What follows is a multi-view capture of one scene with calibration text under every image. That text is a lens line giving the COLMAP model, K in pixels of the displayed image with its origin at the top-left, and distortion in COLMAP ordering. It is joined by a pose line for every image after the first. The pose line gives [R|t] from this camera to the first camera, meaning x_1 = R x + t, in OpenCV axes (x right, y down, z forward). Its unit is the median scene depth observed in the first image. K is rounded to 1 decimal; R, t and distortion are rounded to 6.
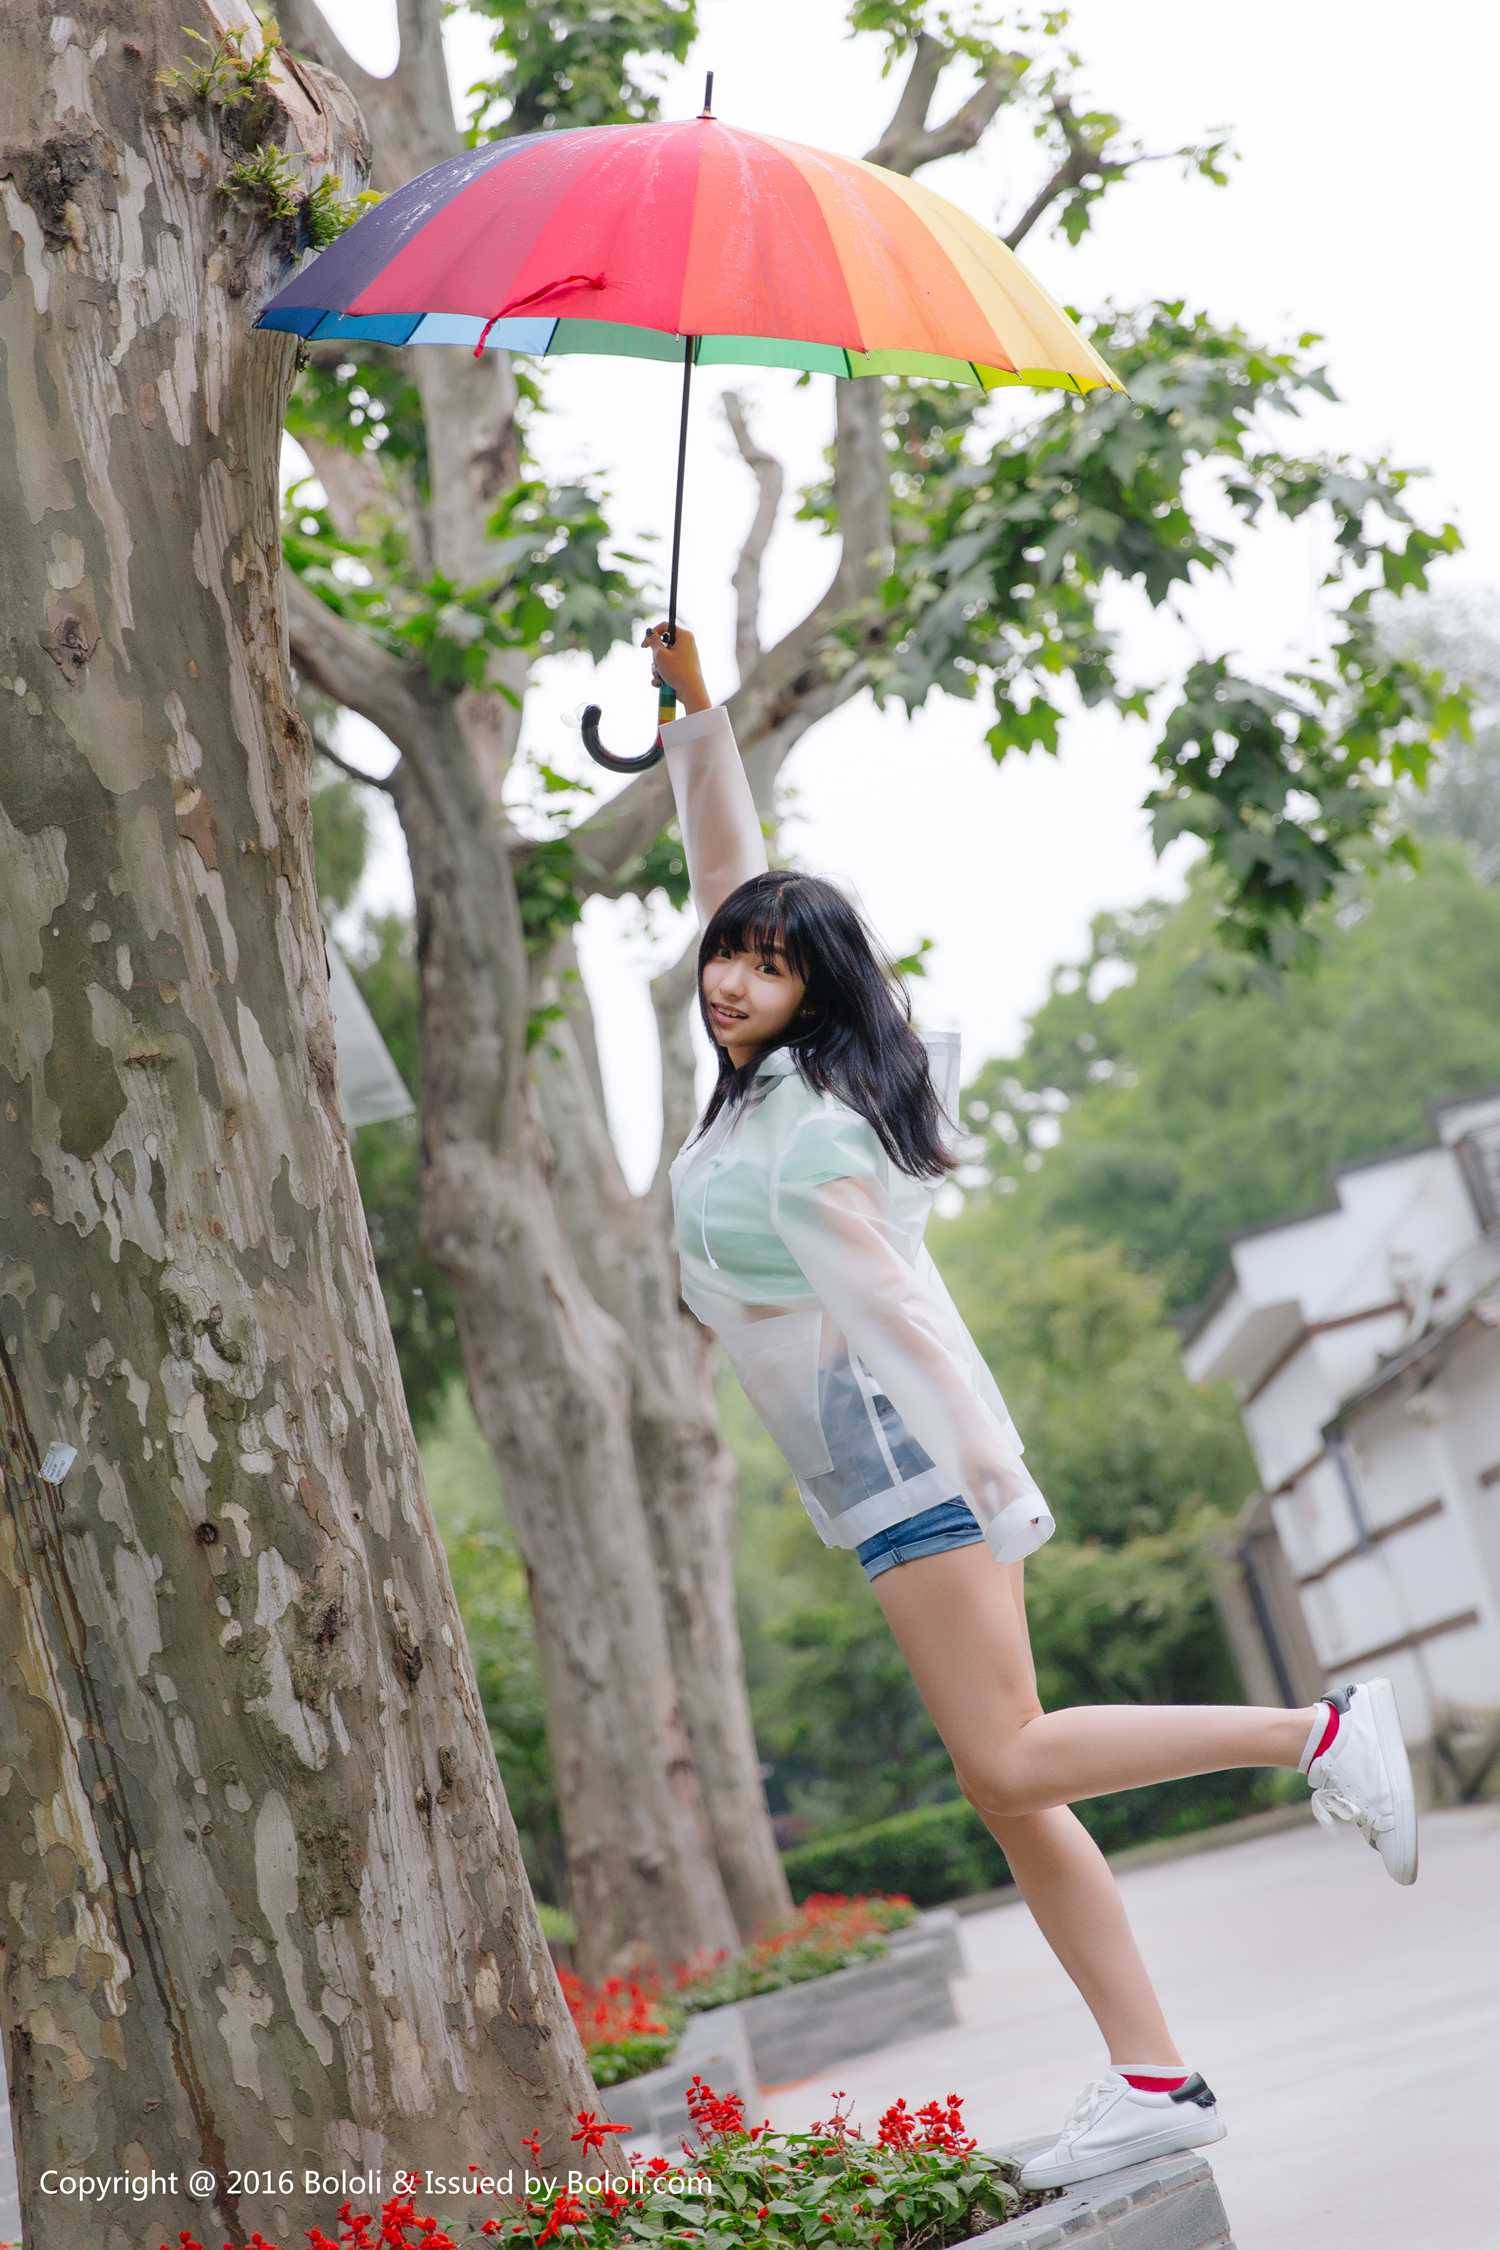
lens RADIAL K [[4190.5, 0, 750.0], [0, 4190.5, 1125.0], [0, 0, 1]] dist [-0.056671, 0.365701]
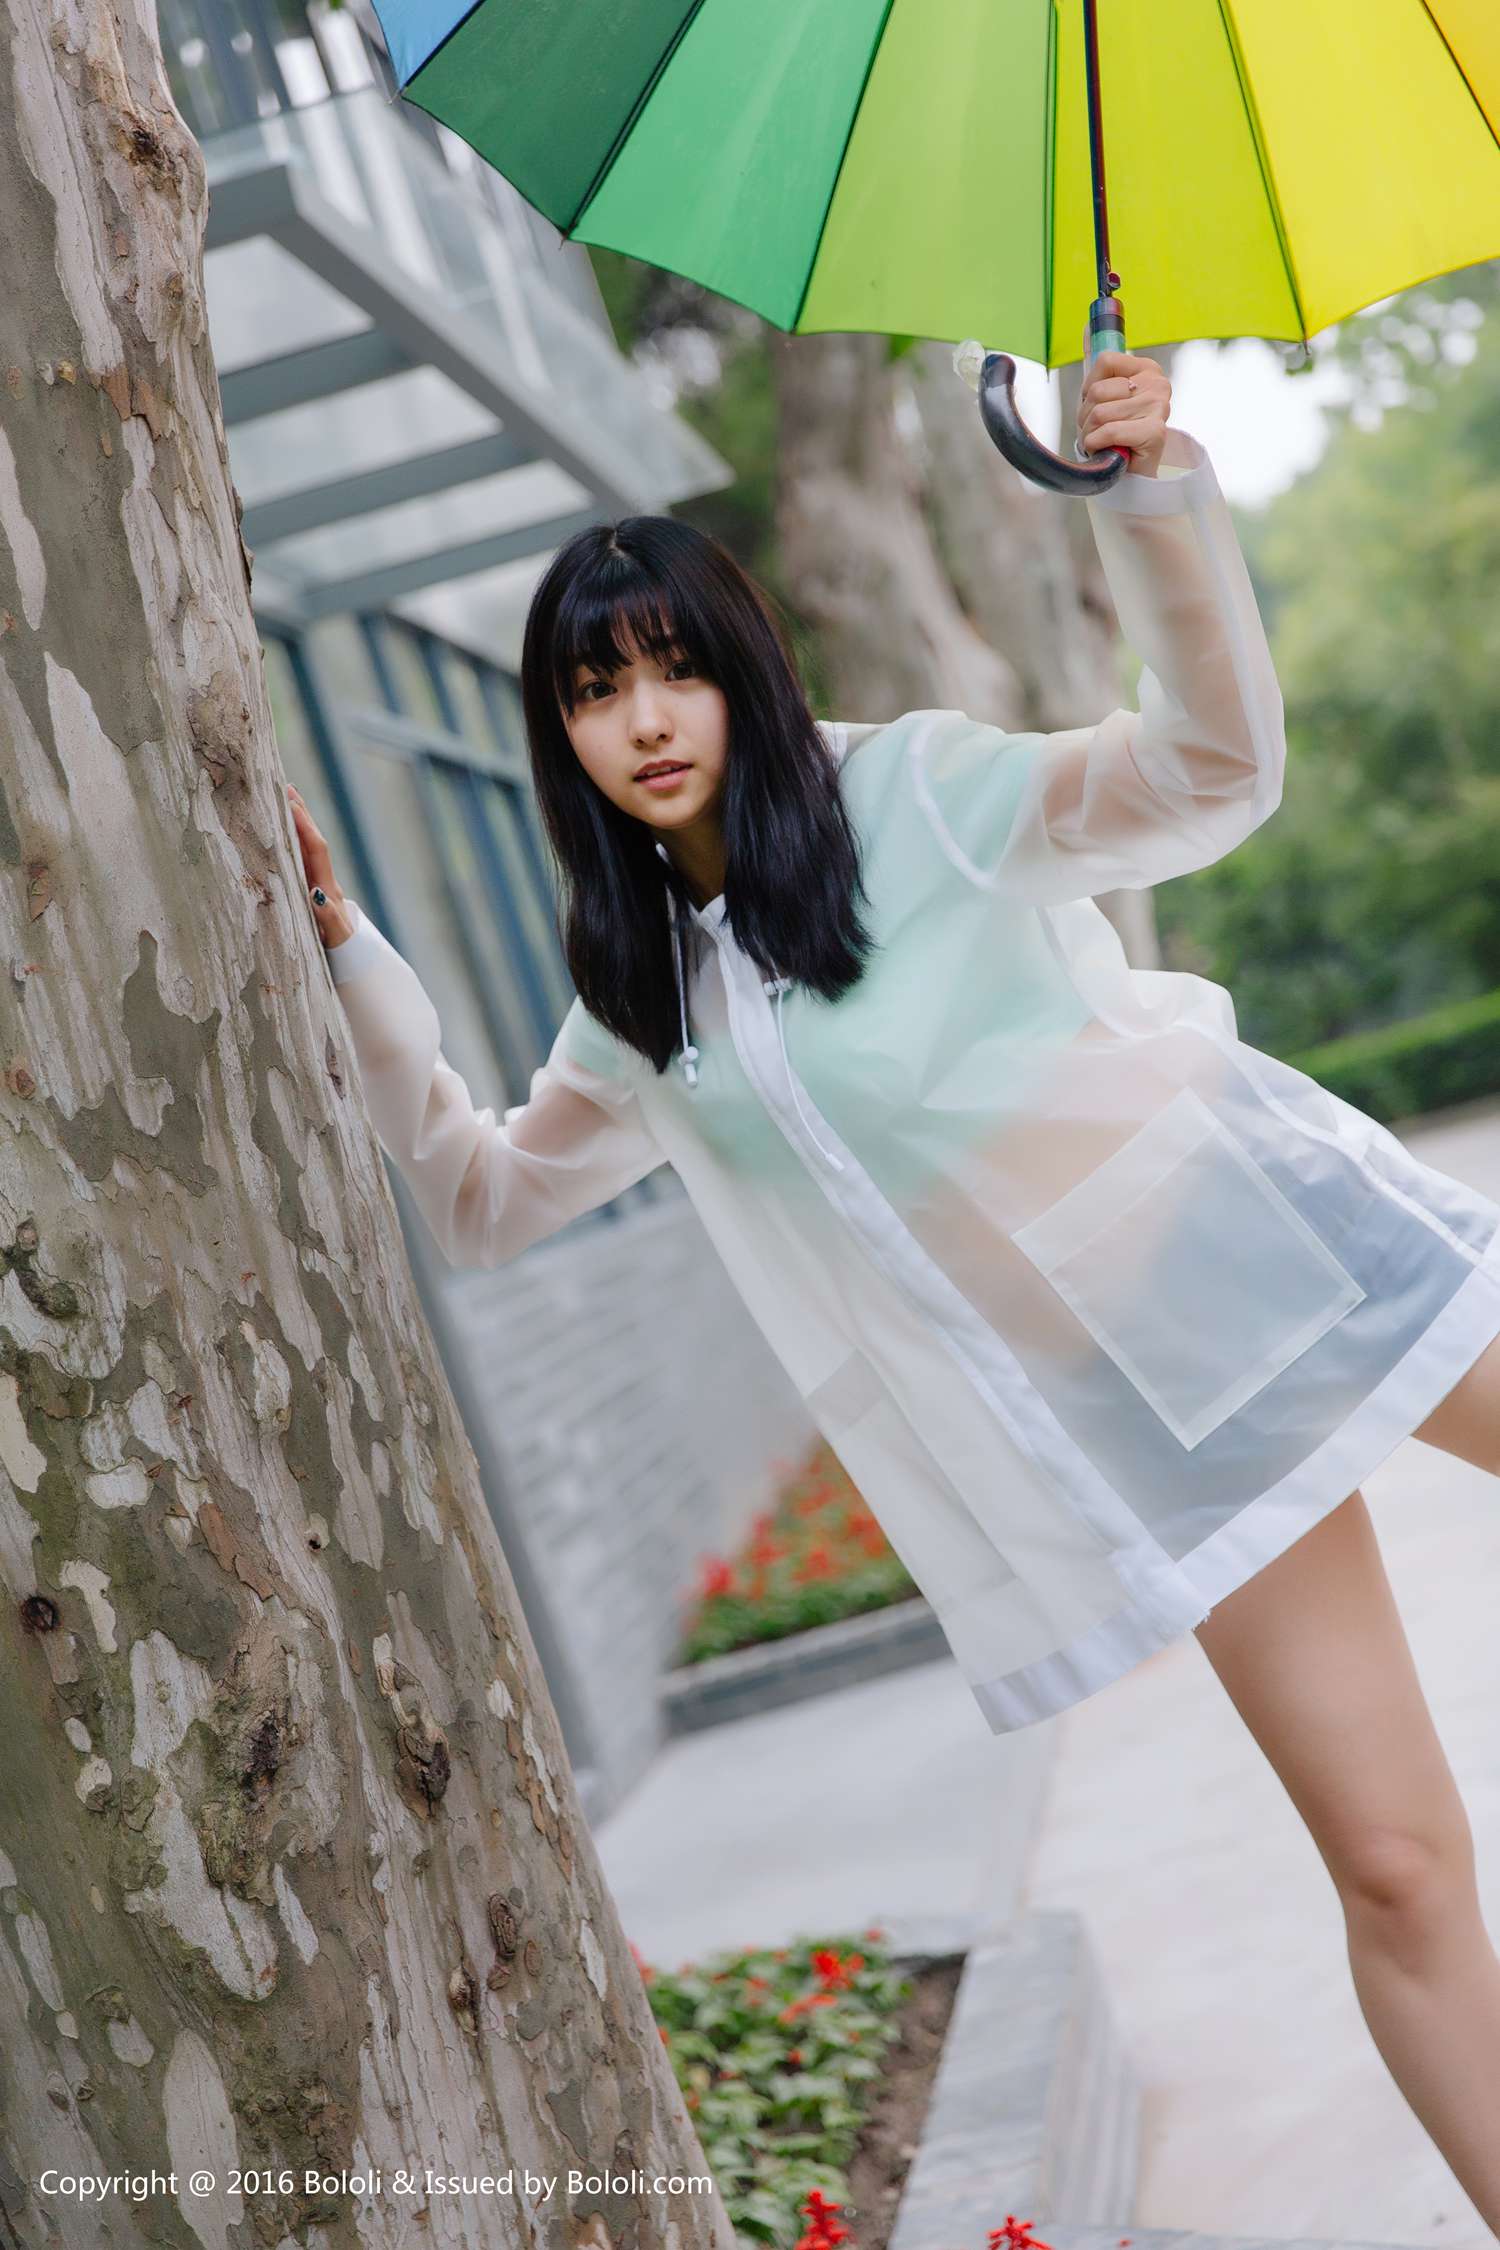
lens RADIAL K [[3783.9, 0, 750.0], [0, 3783.9, 1125.0], [0, 0, 1]] dist [-0.039597, 0.150702]
pose [[0.992416, -0.030774, -0.119014, 0.030433], [0.053987, 0.978904, 0.197060, -0.063791], [0.110439, -0.201991, 0.973141, 0.504580]]
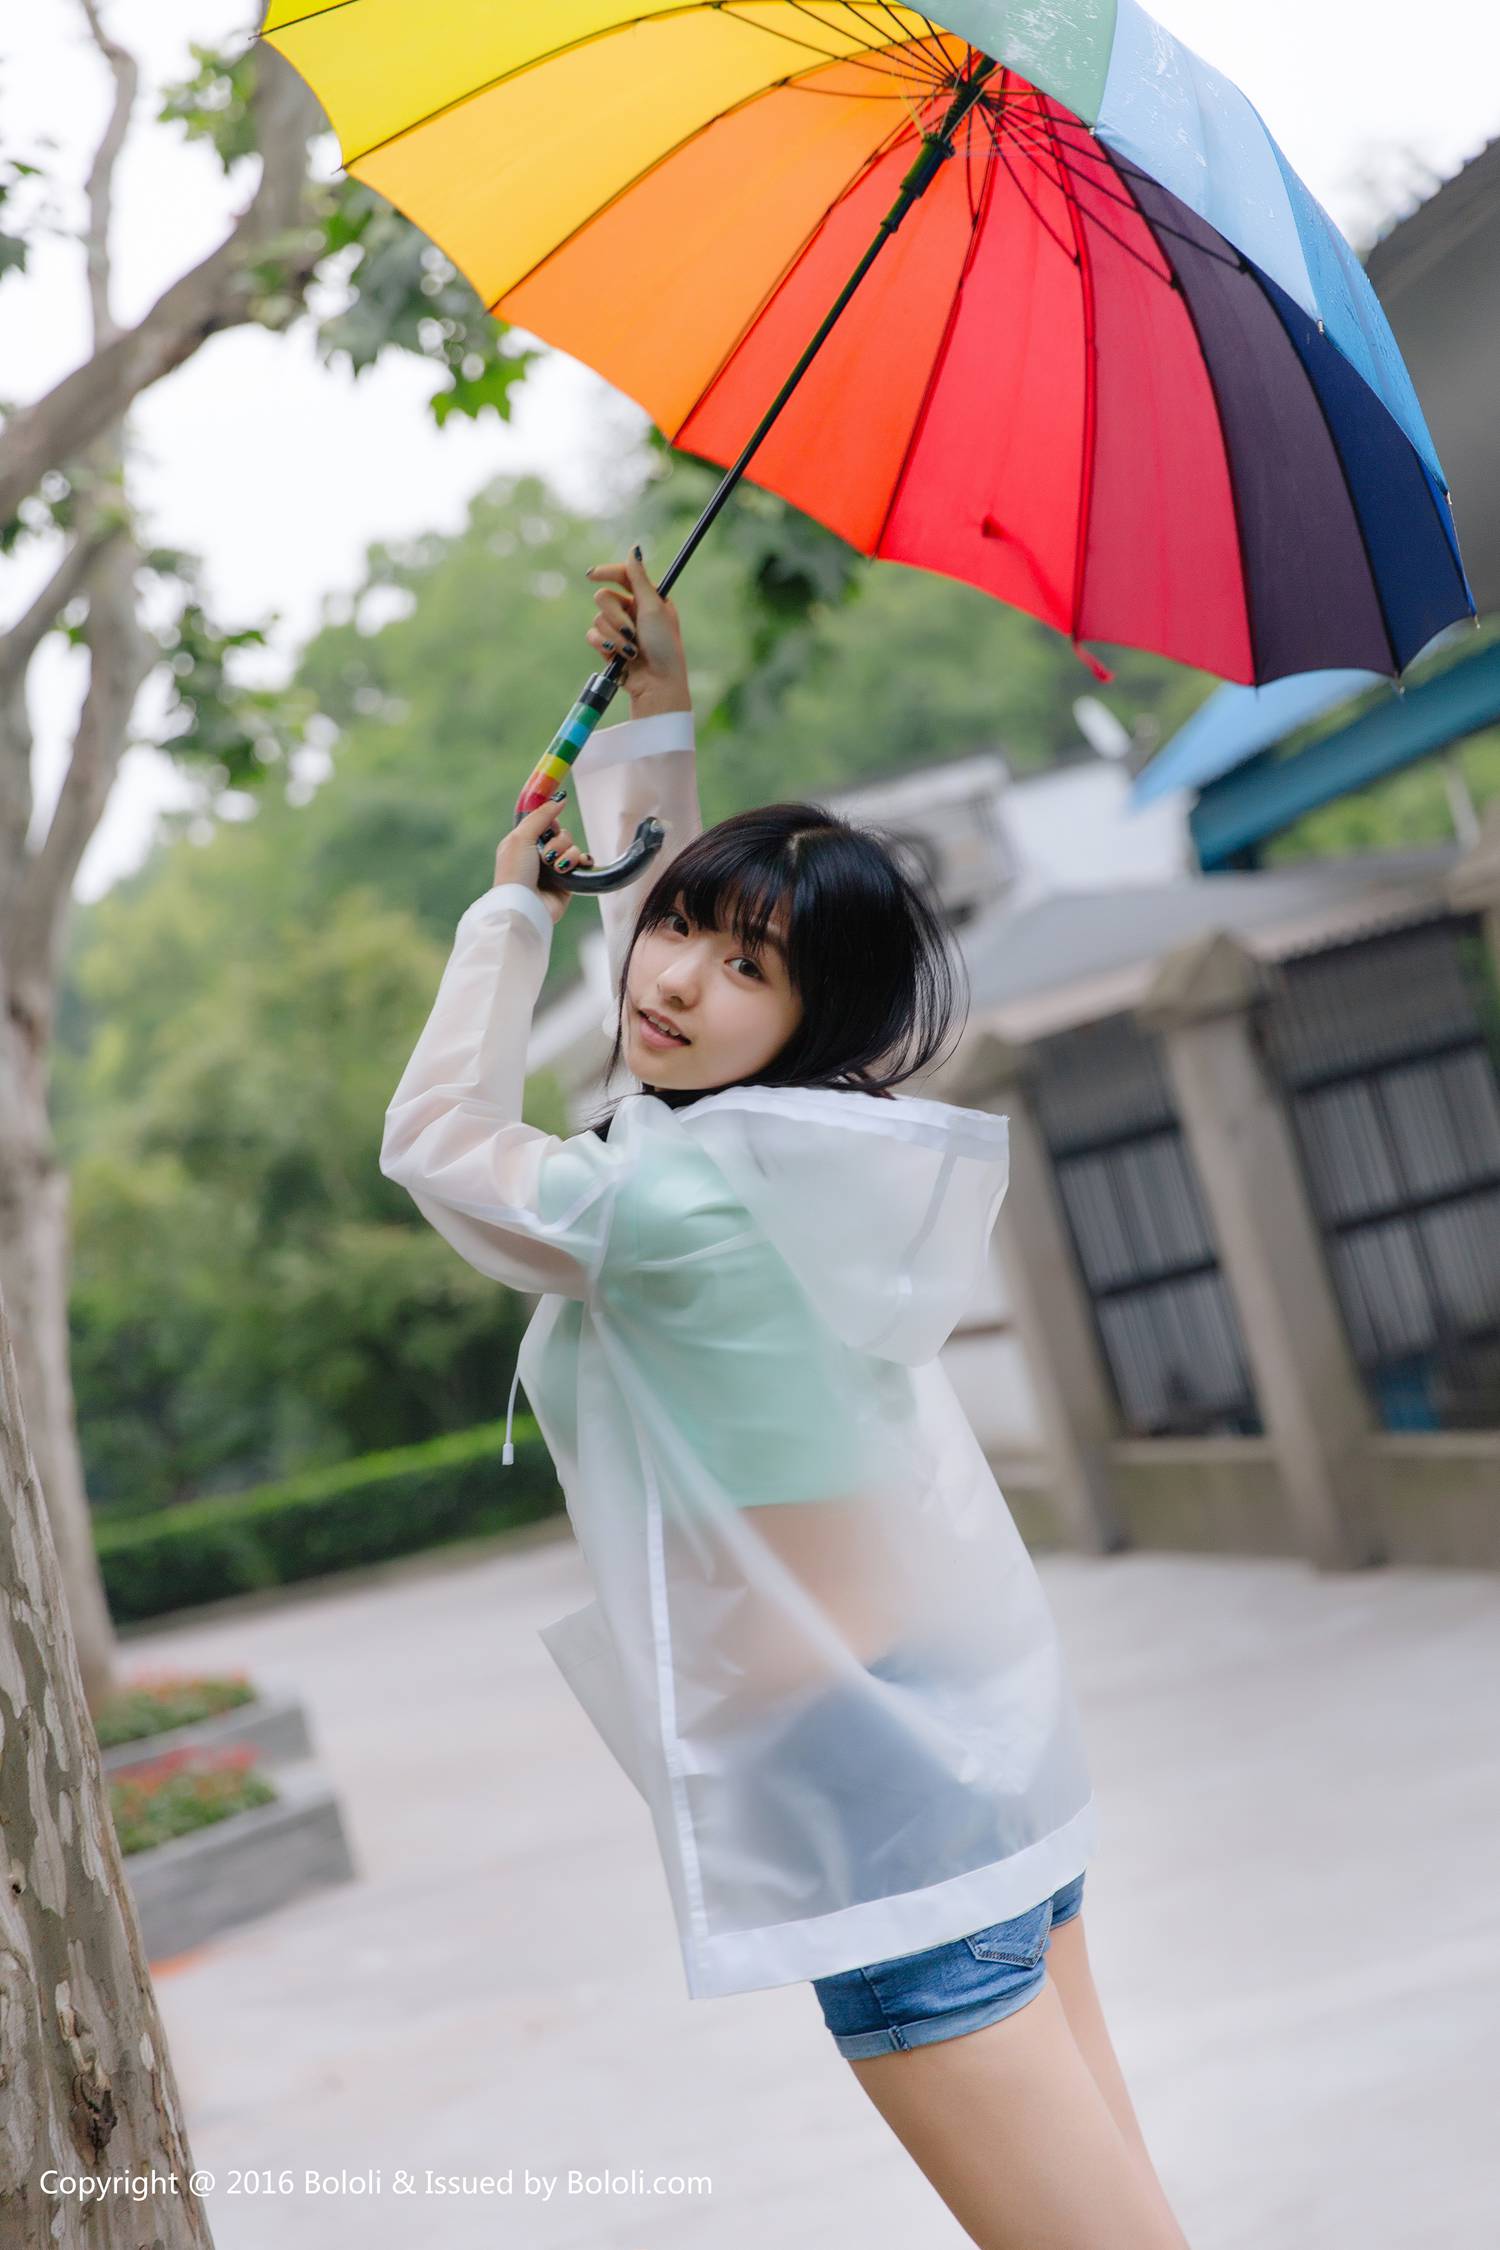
lens RADIAL K [[4190.5, 0, 750.0], [0, 4190.5, 1125.0], [0, 0, 1]] dist [-0.056671, 0.365701]
pose [[0.982731, 0.022756, 0.183635, -0.102756], [-0.039417, 0.995376, 0.087592, -0.070789], [-0.180792, -0.093317, 0.979084, 0.406703]]
